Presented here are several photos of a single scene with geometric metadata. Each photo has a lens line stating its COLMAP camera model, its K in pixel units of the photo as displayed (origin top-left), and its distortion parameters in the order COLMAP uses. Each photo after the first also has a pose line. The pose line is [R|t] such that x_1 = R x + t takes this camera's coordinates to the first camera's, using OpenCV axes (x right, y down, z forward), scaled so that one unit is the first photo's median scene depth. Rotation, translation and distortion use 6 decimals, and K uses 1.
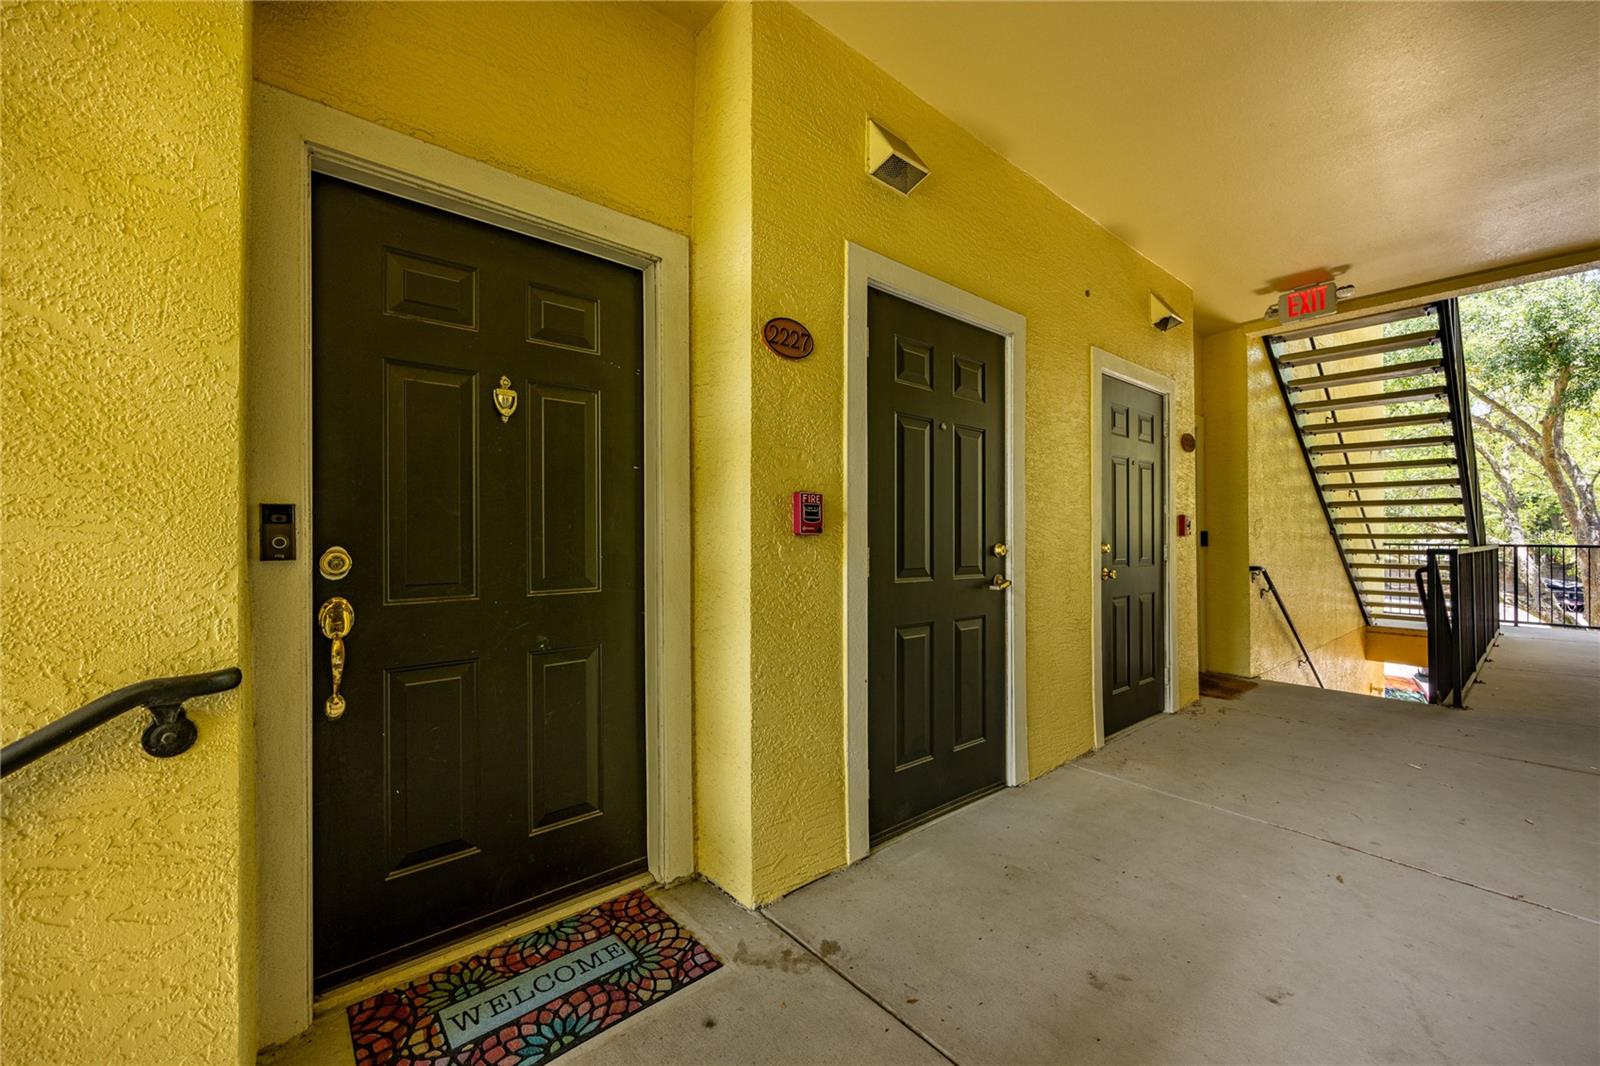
lens RADIAL K [[646.6, 0, 800.0], [0, 646.6, 533.0], [0, 0, 1]] dist [0.008708, 0.000104]
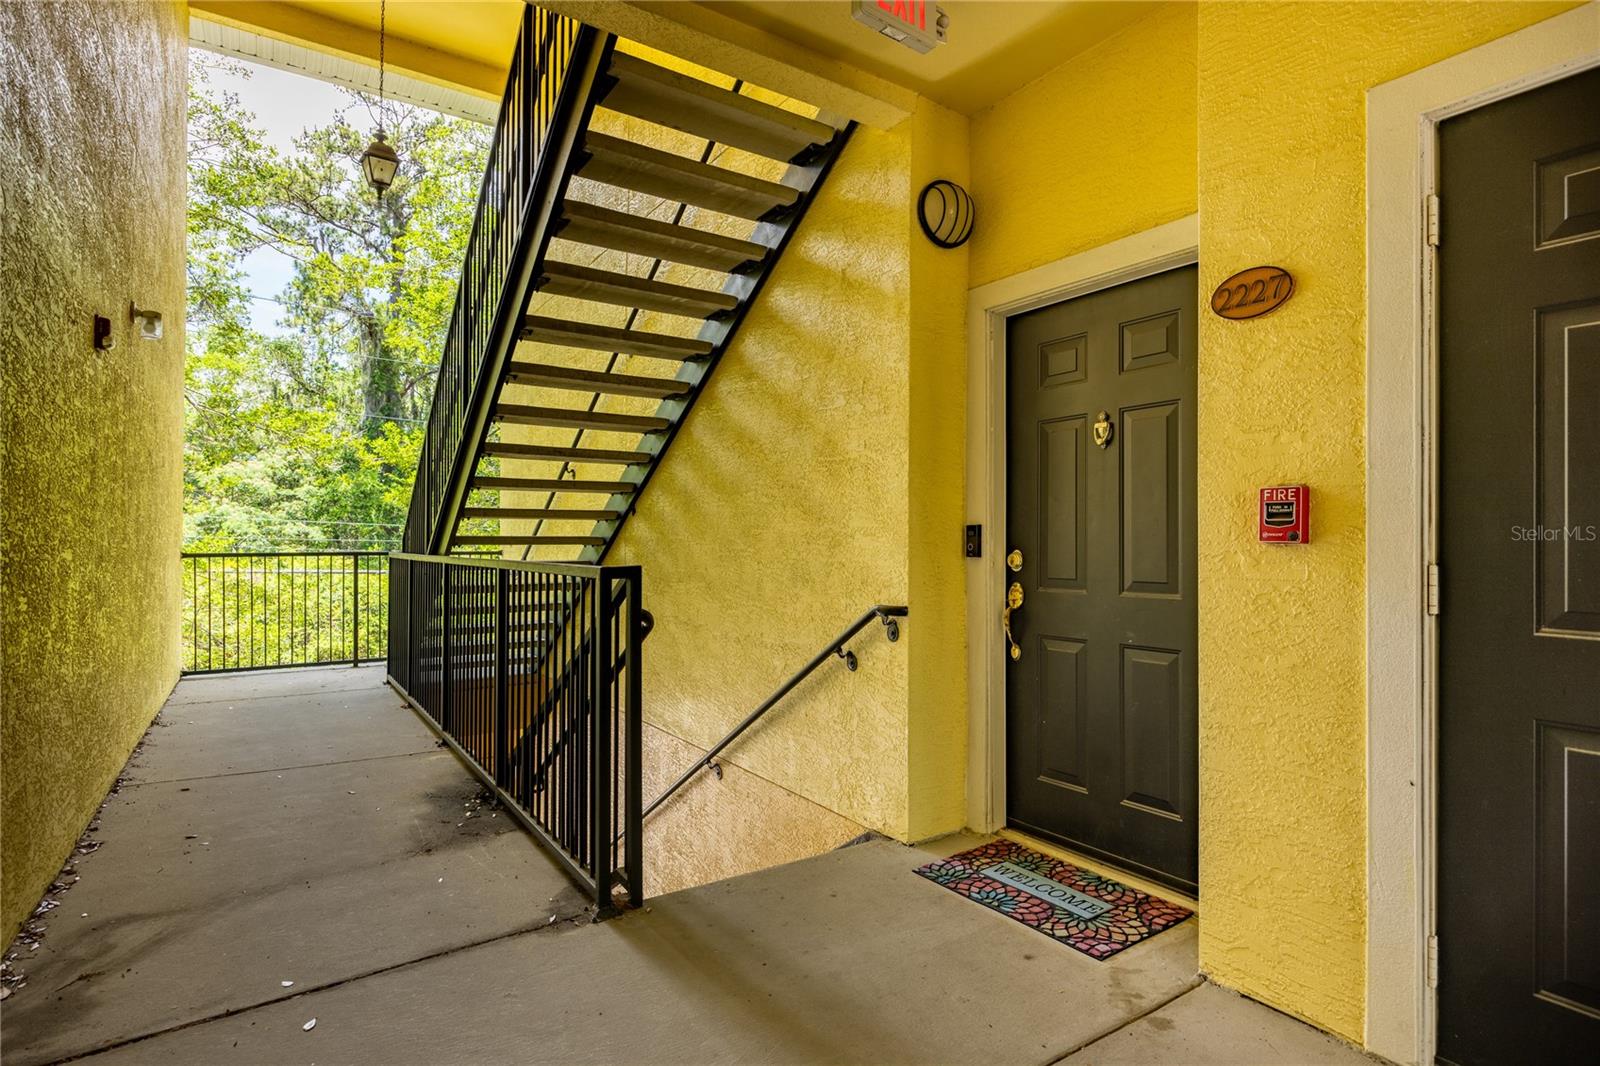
lens RADIAL K [[823.3, 0, 800.0], [0, 823.3, 533.0], [0, 0, 1]] dist [0.000048, -0.000180]
pose [[-0.129508, -0.009773, -0.991530, 1.238438], [0.002519, 0.999945, -0.010185, -0.000539], [0.991575, -0.003817, -0.129476, 0.694192]]
